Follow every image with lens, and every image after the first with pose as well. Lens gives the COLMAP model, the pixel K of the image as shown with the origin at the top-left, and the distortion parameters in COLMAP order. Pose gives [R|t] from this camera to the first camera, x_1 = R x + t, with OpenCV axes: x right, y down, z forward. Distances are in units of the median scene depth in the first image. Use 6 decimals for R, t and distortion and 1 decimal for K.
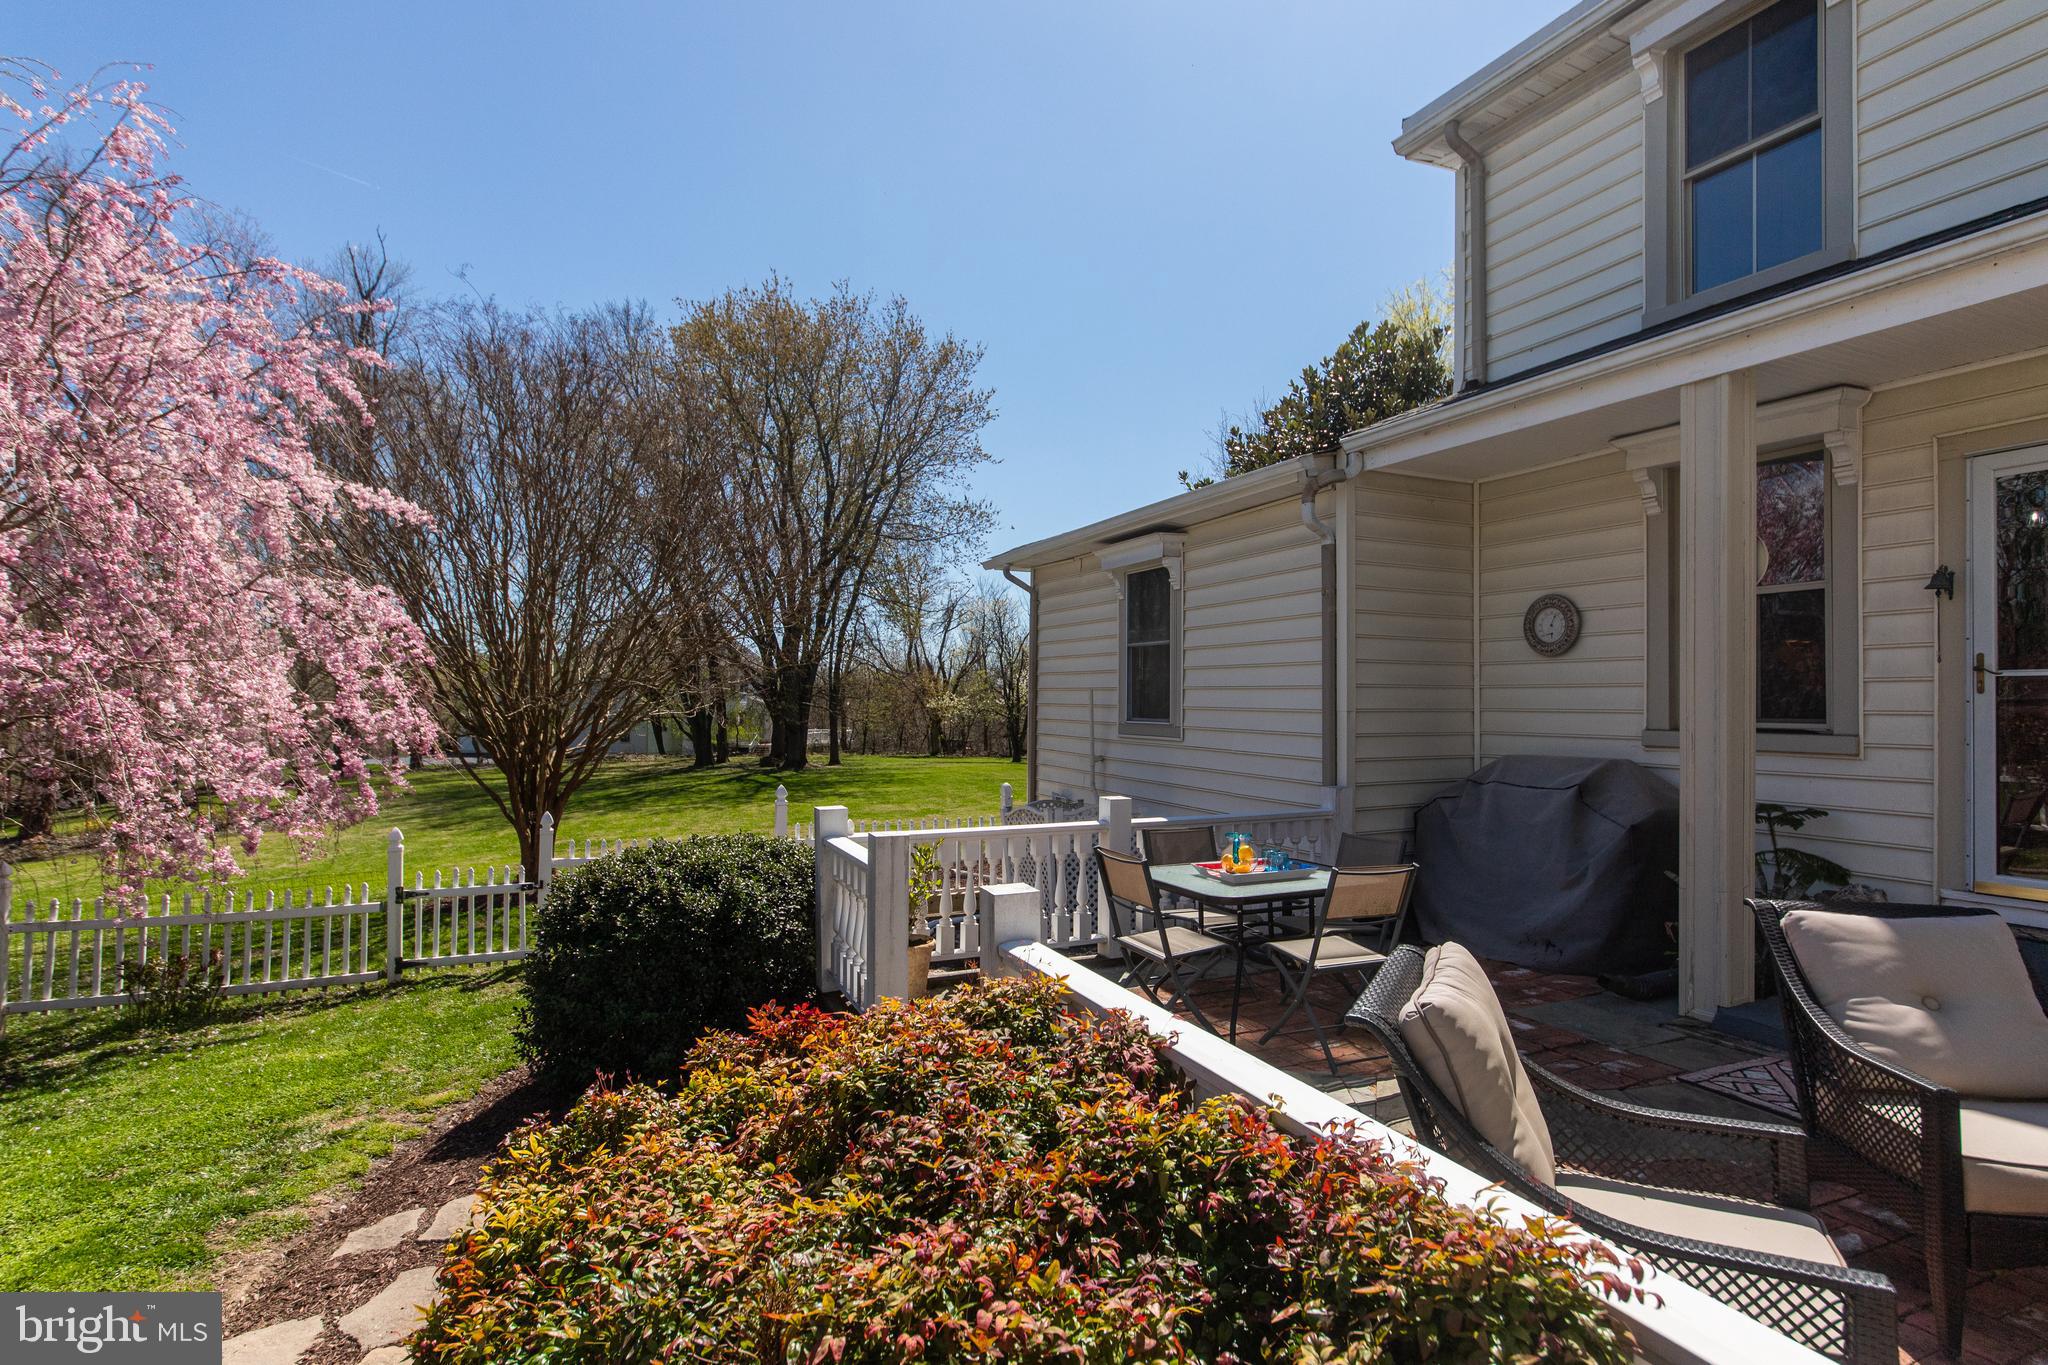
lens RADIAL K [[984.6, 0, 1037.4], [0, 984.6, 686.9], [0, 0, 1]] dist [0.048922, -0.037995]
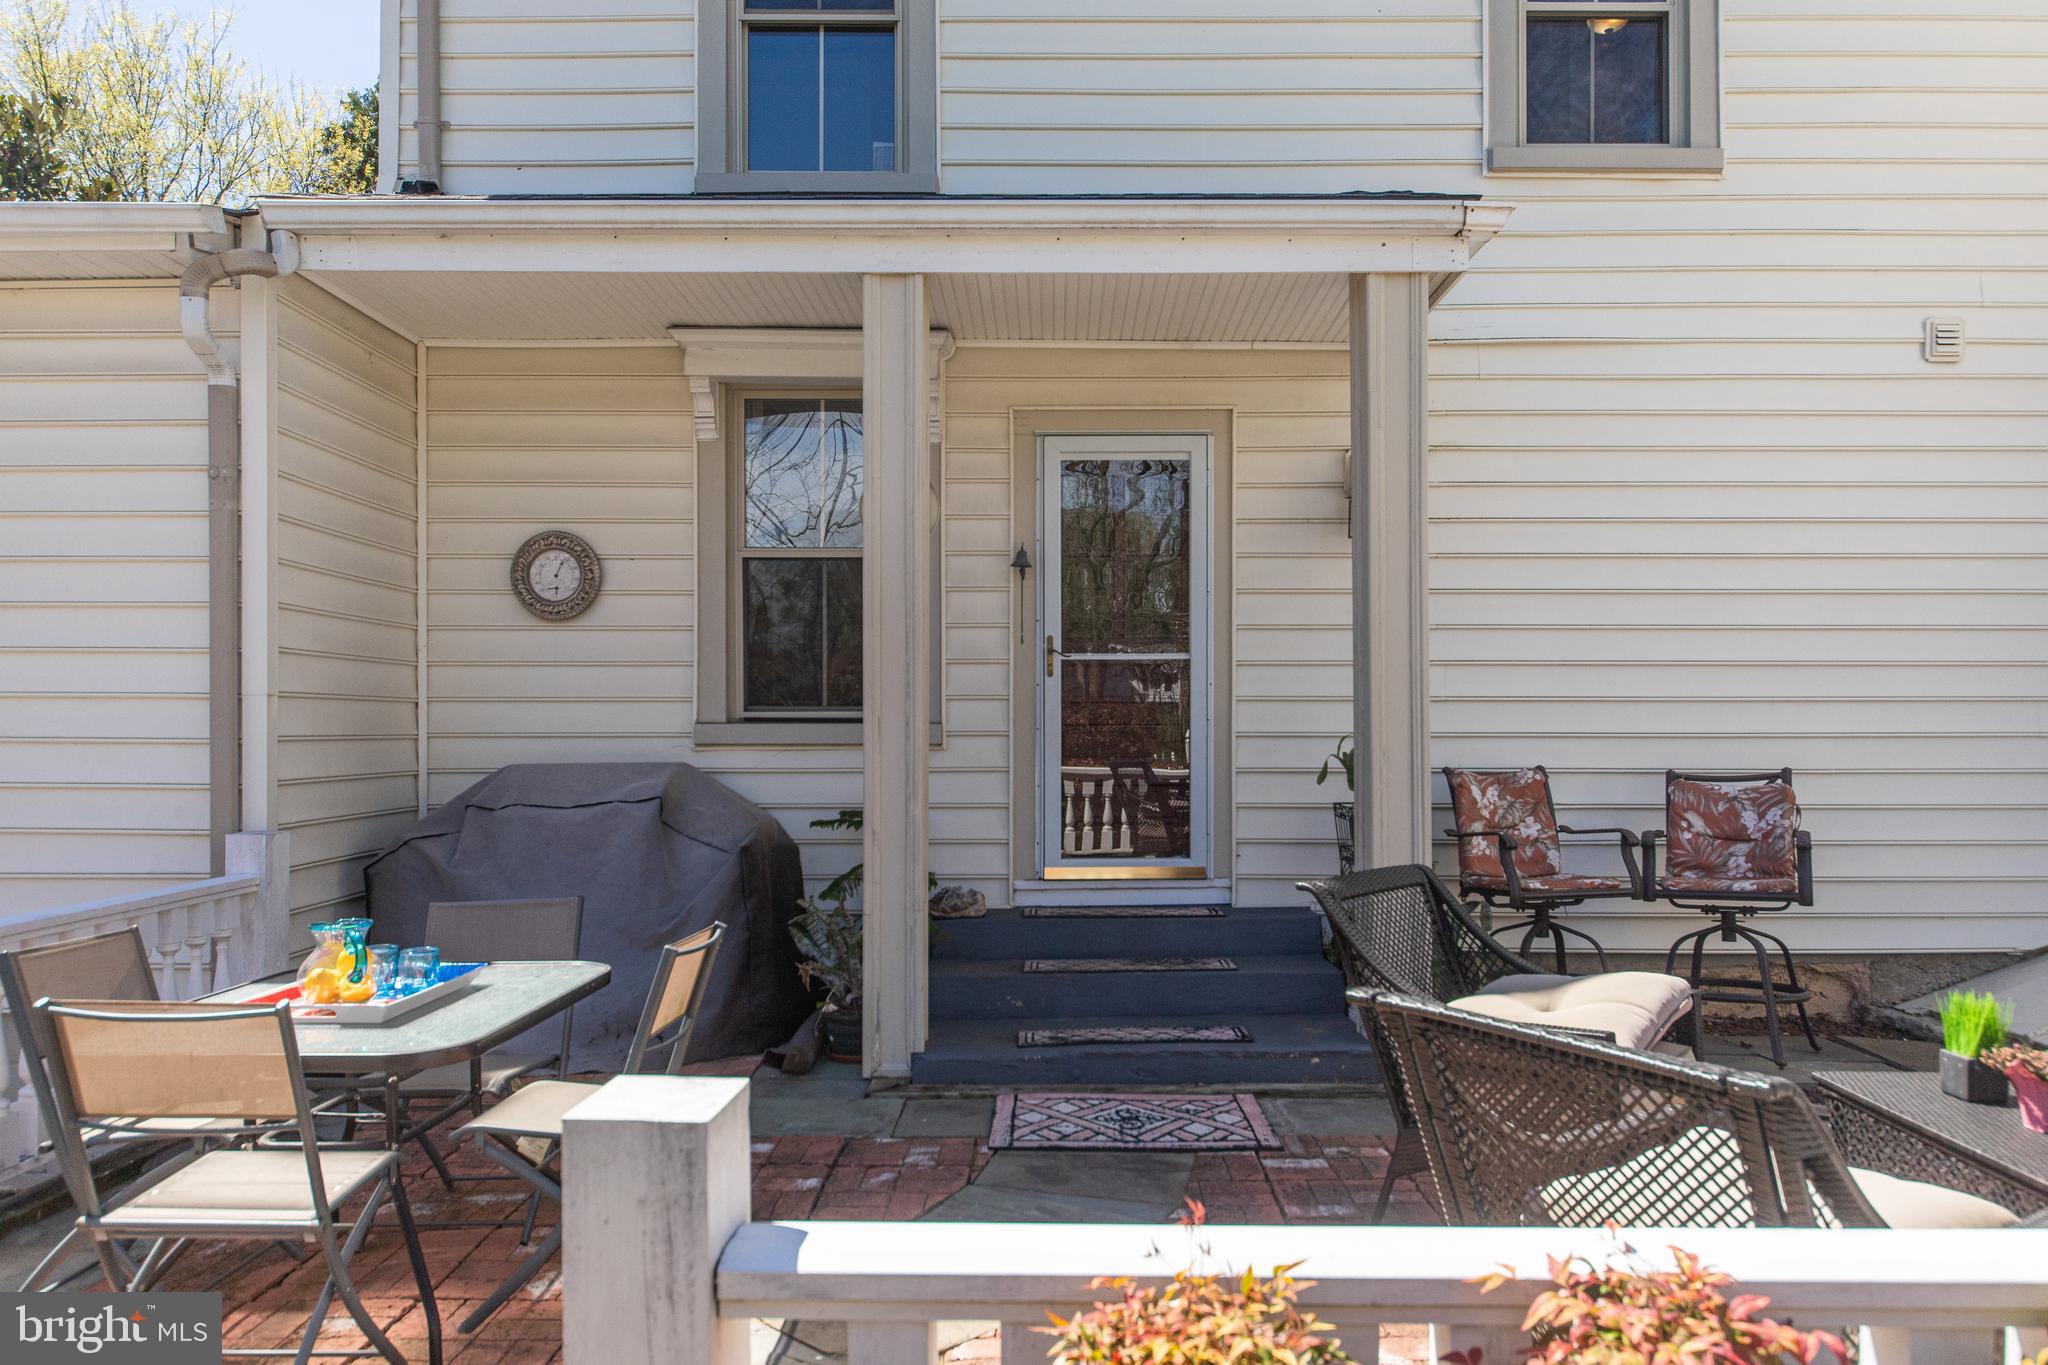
lens RADIAL K [[1336.4, 0, 1026.2], [0, 1336.4, 707.5], [0, 0, 1]] dist [-0.004788, -0.001855]
pose [[0.444840, 0.011177, 0.895540, -0.183229], [-0.013294, 0.999894, -0.005876, 0.033753], [-0.895511, -0.009291, 0.444942, 0.328243]]
